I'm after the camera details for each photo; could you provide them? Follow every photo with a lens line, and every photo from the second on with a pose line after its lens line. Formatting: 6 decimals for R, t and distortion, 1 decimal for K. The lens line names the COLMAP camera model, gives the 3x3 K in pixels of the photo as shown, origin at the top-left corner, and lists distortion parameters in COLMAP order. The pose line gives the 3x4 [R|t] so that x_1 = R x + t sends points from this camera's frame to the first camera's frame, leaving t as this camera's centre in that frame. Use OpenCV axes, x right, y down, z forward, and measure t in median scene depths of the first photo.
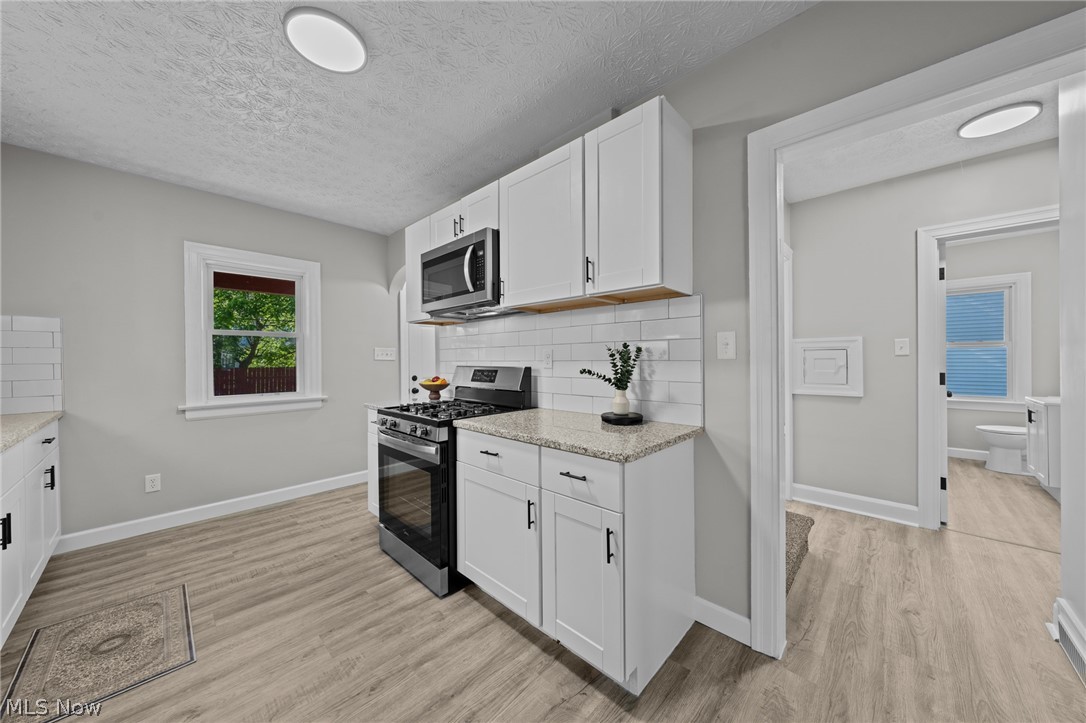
lens RADIAL K [[366.0, 0, 538.6], [0, 366.0, 359.6], [0, 0, 1]] dist [0.001227, 0.000195]
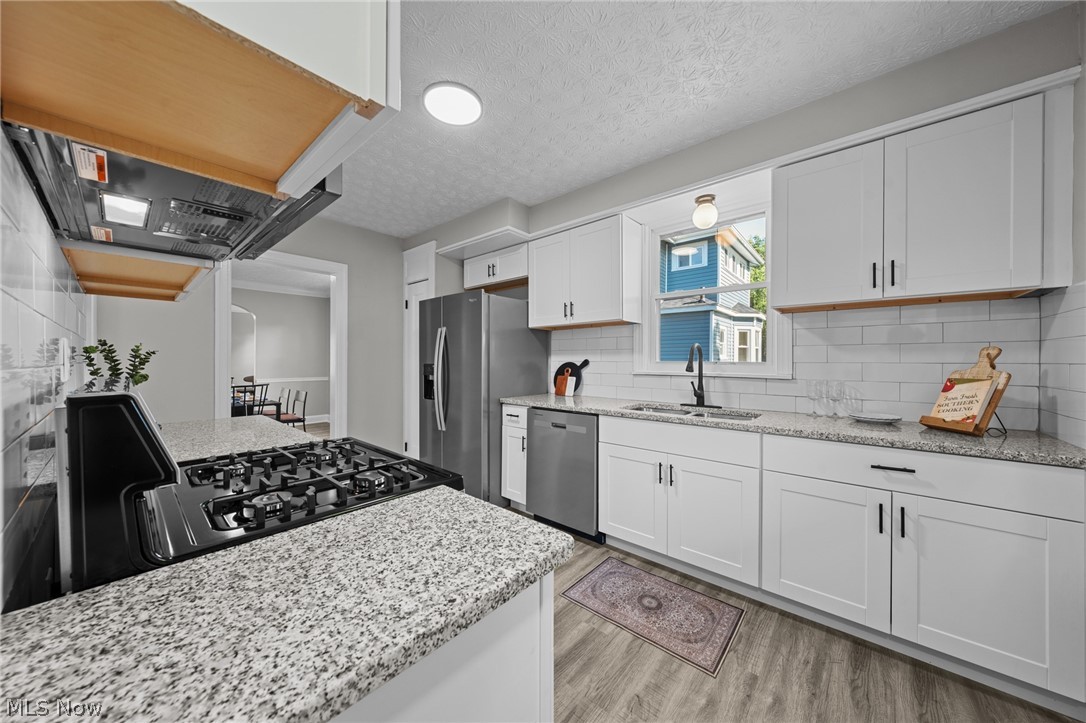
lens RADIAL K [[366.0, 0, 538.6], [0, 366.0, 359.6], [0, 0, 1]] dist [0.001227, 0.000195]
pose [[-0.998803, 0.007510, -0.048330, -0.676883], [0.007445, 0.999971, 0.001527, 0.000847], [0.048340, 0.001166, -0.998830, 1.903280]]
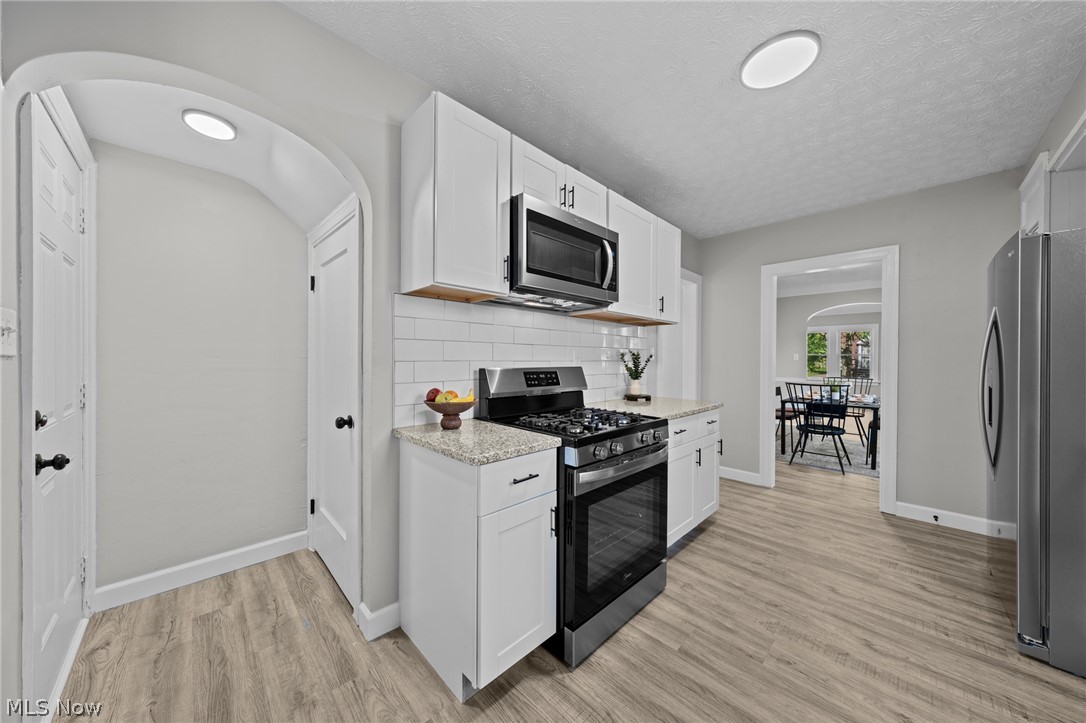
lens RADIAL K [[366.0, 0, 538.6], [0, 366.0, 359.6], [0, 0, 1]] dist [0.001227, 0.000195]
pose [[0.037909, 0.006486, 0.999260, -1.396577], [-0.007080, 0.999956, -0.006222, 0.007557], [-0.999256, -0.006839, 0.037953, 1.389026]]
